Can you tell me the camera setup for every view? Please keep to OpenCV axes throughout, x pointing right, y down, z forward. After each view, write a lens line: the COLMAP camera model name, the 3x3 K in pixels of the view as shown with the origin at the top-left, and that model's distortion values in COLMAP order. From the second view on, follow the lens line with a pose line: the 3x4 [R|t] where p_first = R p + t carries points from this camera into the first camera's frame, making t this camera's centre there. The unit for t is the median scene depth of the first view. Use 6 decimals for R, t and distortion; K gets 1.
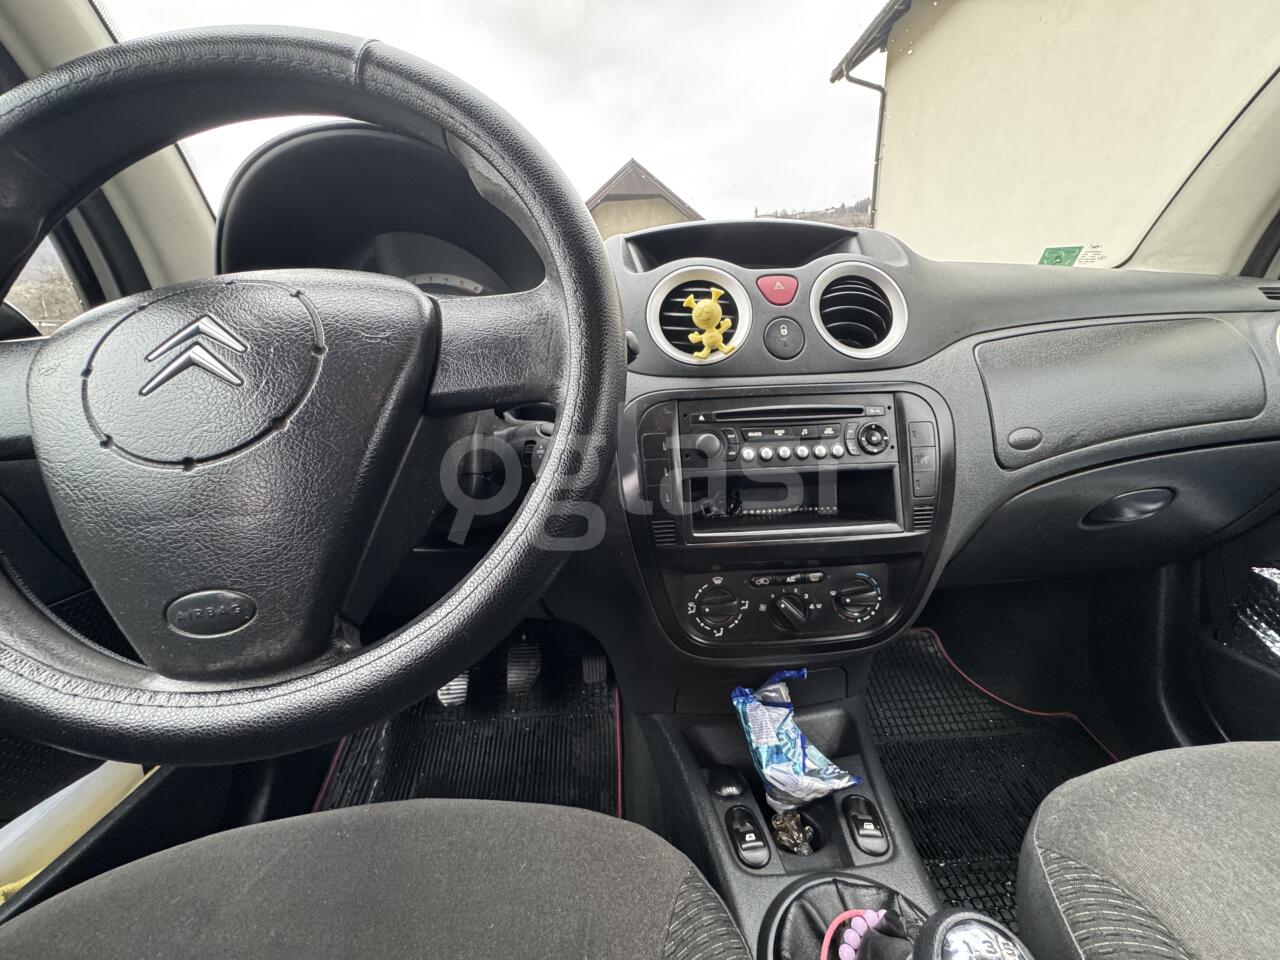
lens RADIAL K [[508.9, 0, 640.0], [0, 508.9, 480.0], [0, 0, 1]] dist [-0.001264, -0.000400]
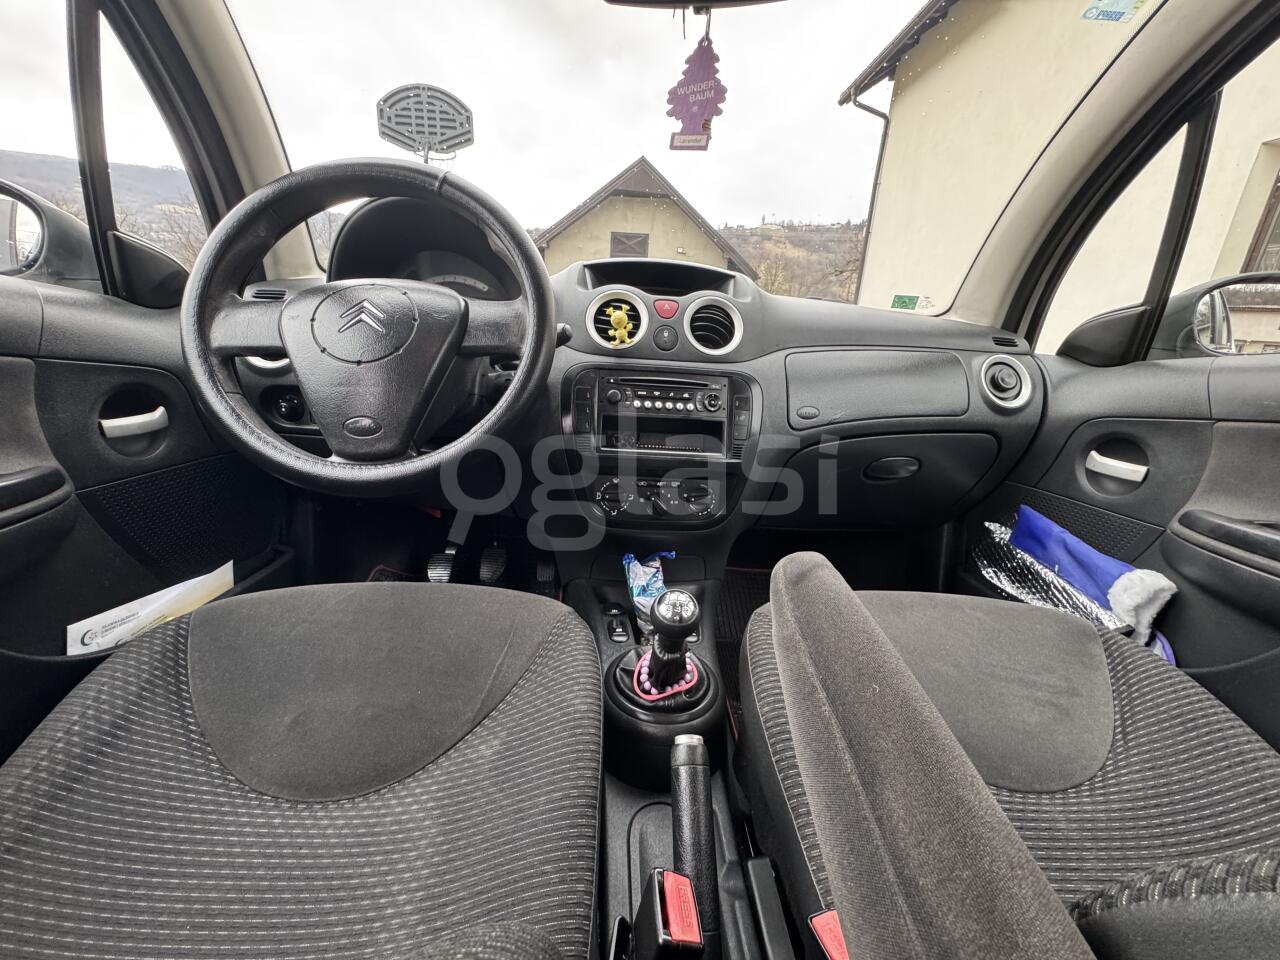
lens RADIAL K [[511.7, 0, 640.0], [0, 511.7, 480.0], [0, 0, 1]] dist [-0.001692, 0.000008]
pose [[0.995527, 0.090359, 0.027587, 0.196309], [-0.090591, 0.995862, 0.007270, 0.186797], [-0.026816, -0.009736, 0.999593, -0.706756]]
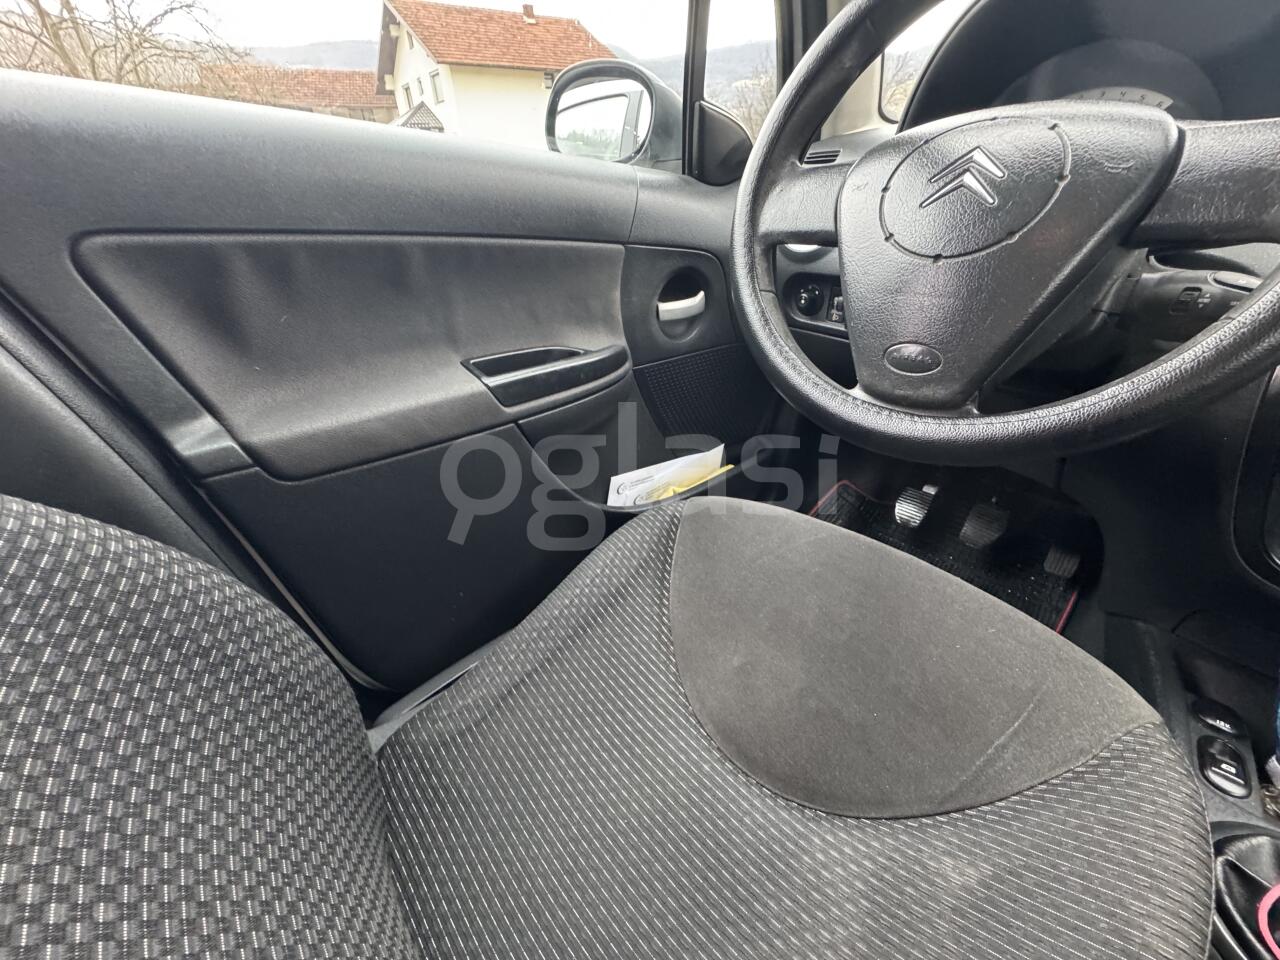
lens RADIAL K [[511.7, 0, 640.0], [0, 511.7, 480.0], [0, 0, 1]] dist [-0.001692, 0.000008]
pose [[0.654355, 0.404367, -0.638988, -0.109677], [-0.210361, 0.909000, 0.359817, 0.105314], [0.726338, -0.101030, 0.679872, -0.386618]]
